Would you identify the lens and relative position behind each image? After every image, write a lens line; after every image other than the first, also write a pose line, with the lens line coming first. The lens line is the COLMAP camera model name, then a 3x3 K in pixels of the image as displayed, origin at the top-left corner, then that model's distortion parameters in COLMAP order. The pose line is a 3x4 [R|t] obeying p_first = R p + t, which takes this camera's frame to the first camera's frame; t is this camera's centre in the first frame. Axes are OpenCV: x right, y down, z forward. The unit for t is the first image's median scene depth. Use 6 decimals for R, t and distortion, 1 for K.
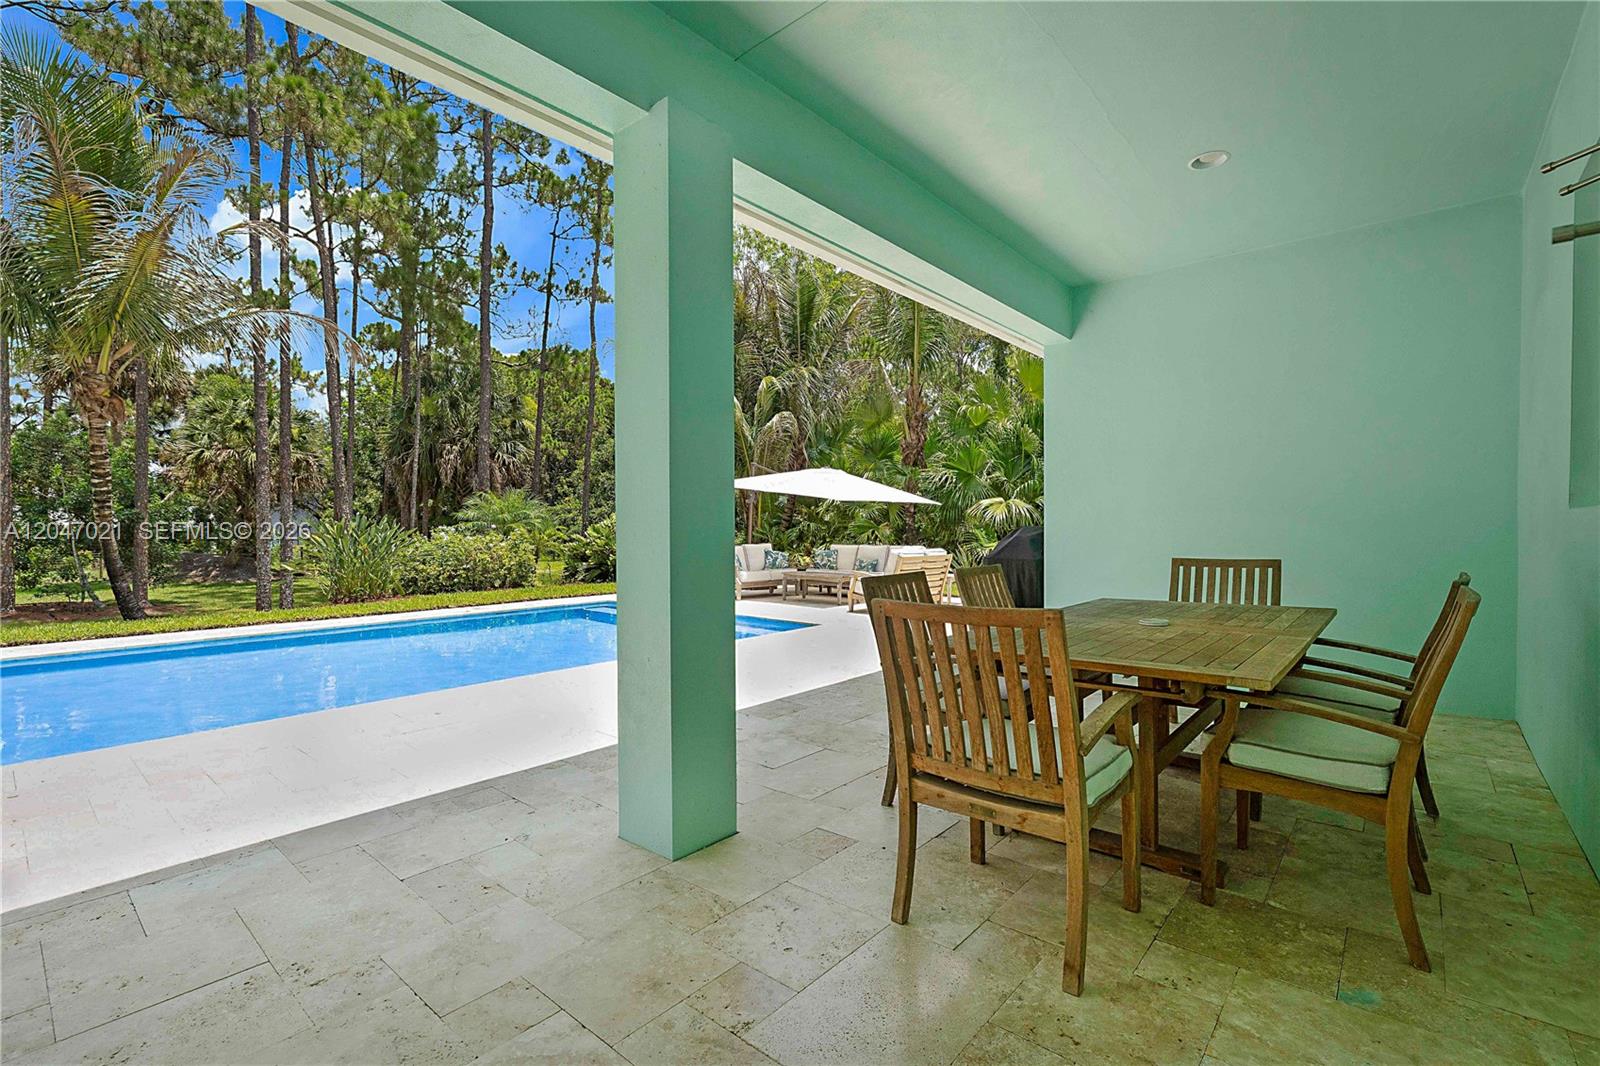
lens RADIAL K [[698.0, 0, 814.3], [0, 698.0, 529.9], [0, 0, 1]] dist [0.001605, 0.000041]
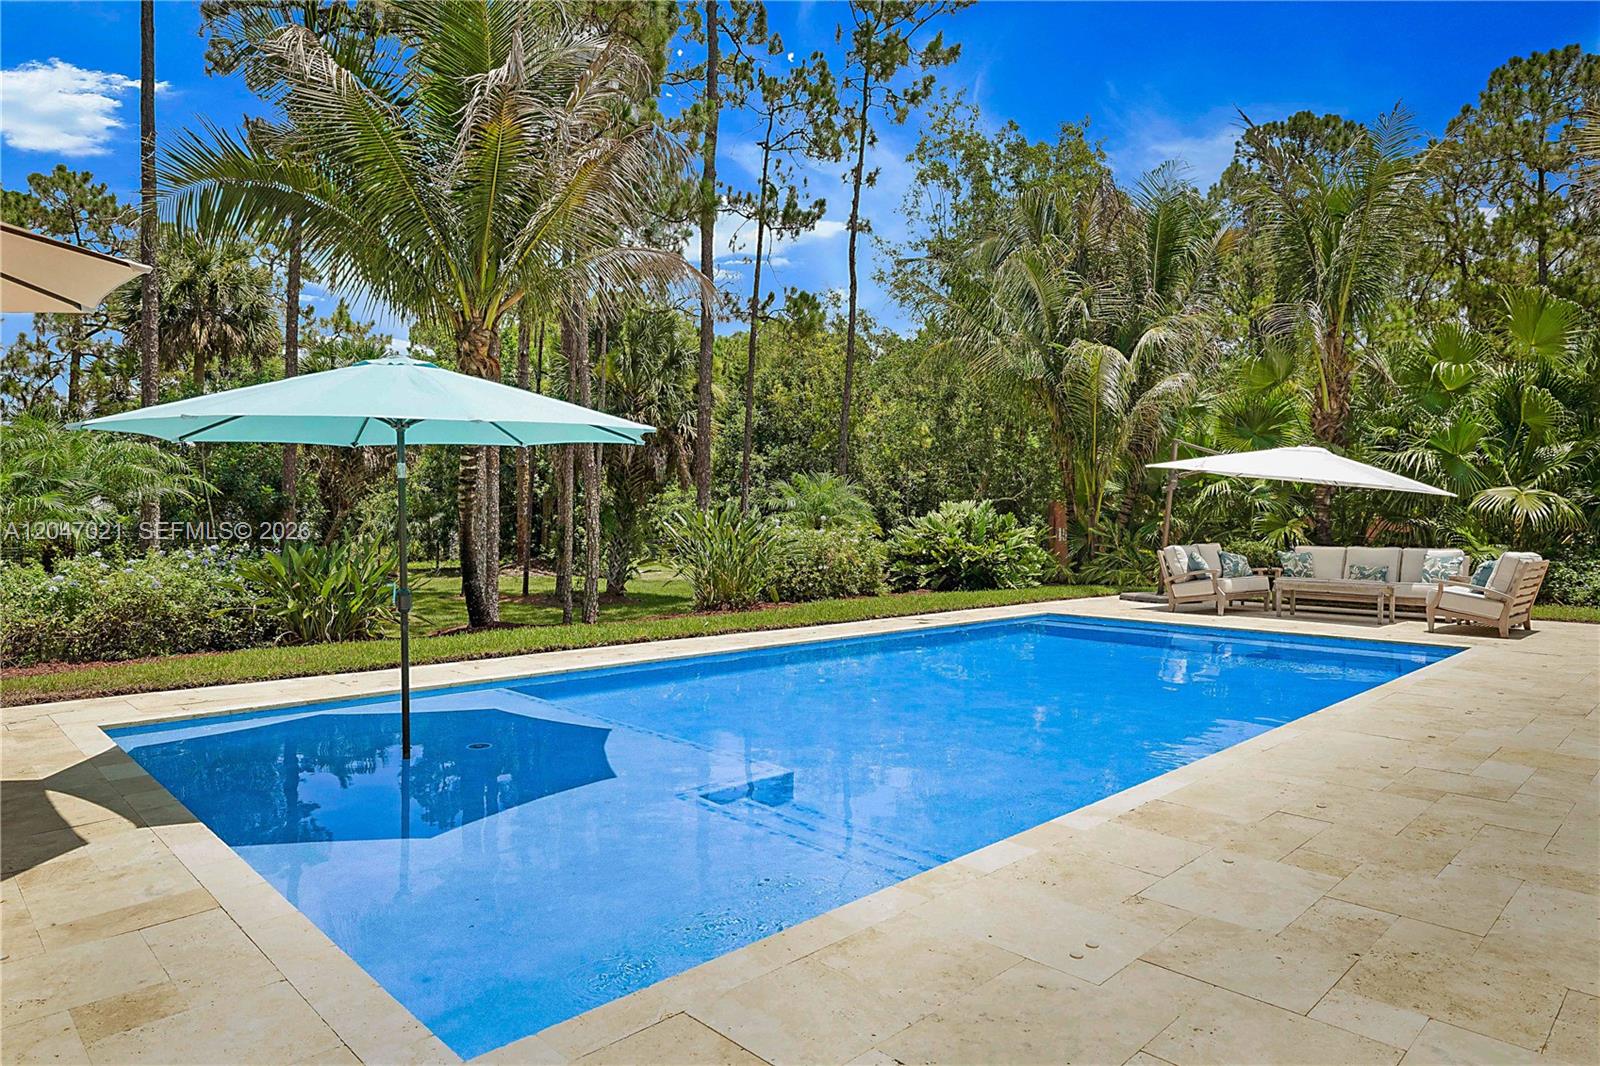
lens RADIAL K [[939.7, 0, 803.3], [0, 939.7, 527.5], [0, 0, 1]] dist [0.007050, -0.000231]
pose [[0.997195, 0.011695, -0.073925, -0.391811], [-0.011872, 0.999928, -0.001954, 0.008096], [0.073897, 0.002826, 0.997262, -0.067168]]
